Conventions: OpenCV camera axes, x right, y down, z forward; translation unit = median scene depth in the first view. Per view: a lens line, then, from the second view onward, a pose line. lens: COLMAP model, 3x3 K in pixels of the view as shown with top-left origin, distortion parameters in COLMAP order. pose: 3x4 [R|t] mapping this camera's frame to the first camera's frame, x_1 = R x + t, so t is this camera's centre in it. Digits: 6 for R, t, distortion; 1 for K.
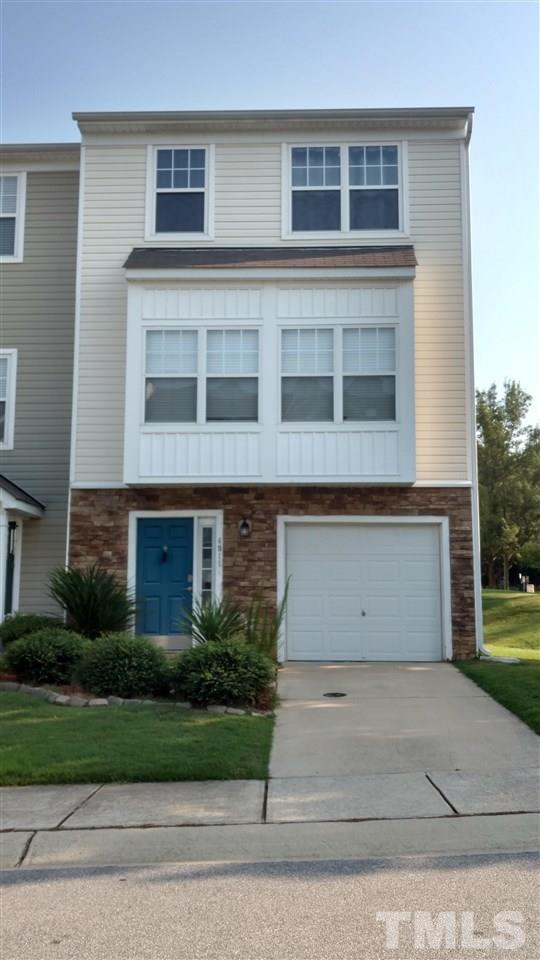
lens RADIAL K [[948.6, 0, 273.2], [0, 948.6, 480.2], [0, 0, 1]] dist [0.047817, 0.000000]
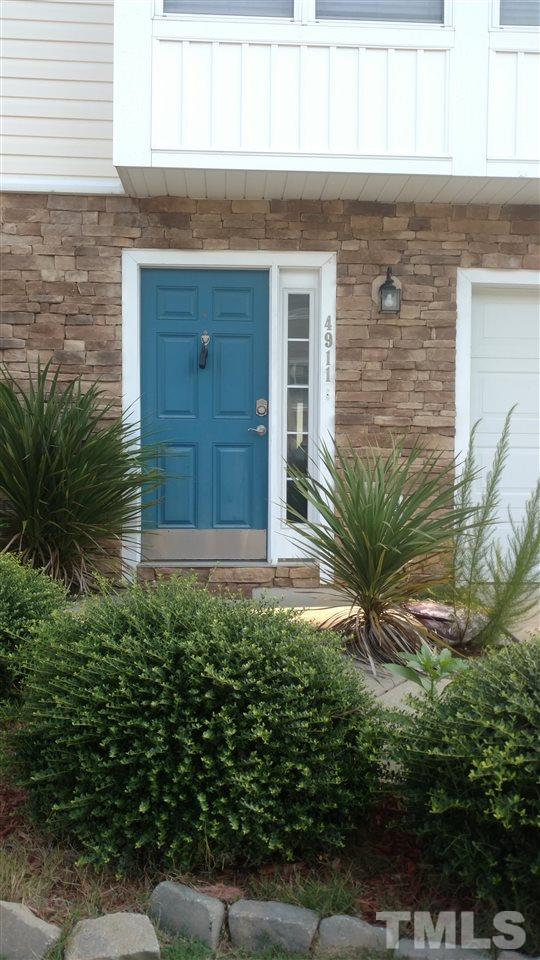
lens RADIAL K [[948.6, 0, 276.1], [0, 948.6, 489.2], [0, 0, 1]] dist [0.047817, 0.000000]
pose [[0.997536, 0.010256, 0.069404, -0.111417], [-0.021438, 0.986501, 0.162347, 0.069054], [-0.066802, -0.163435, 0.984290, 0.551398]]
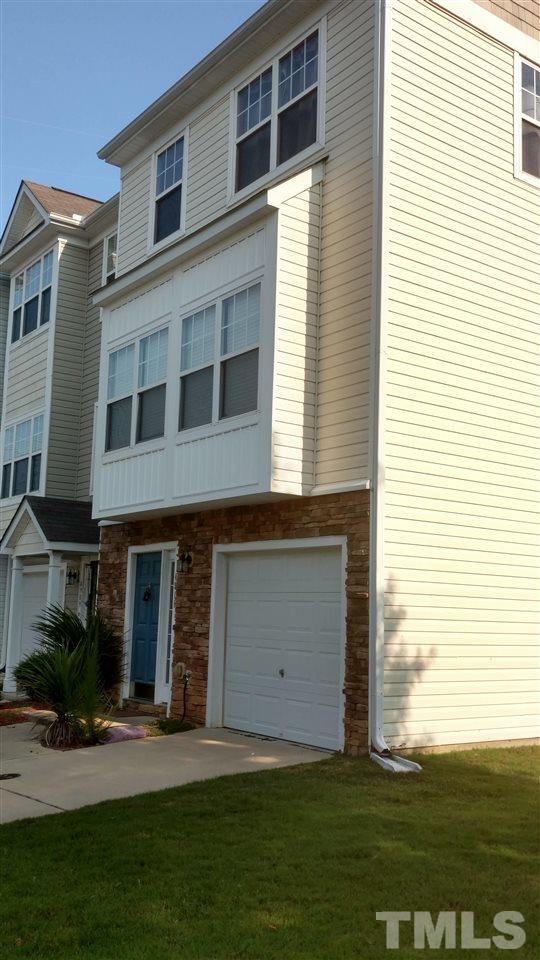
lens RADIAL K [[948.6, 0, 274.9], [0, 948.6, 473.8], [0, 0, 1]] dist [0.047817, 0.000000]
pose [[0.596967, -0.102397, -0.795704, 0.693567], [0.078713, 0.994512, -0.068928, 0.037072], [0.798395, -0.021485, 0.601751, 0.556602]]
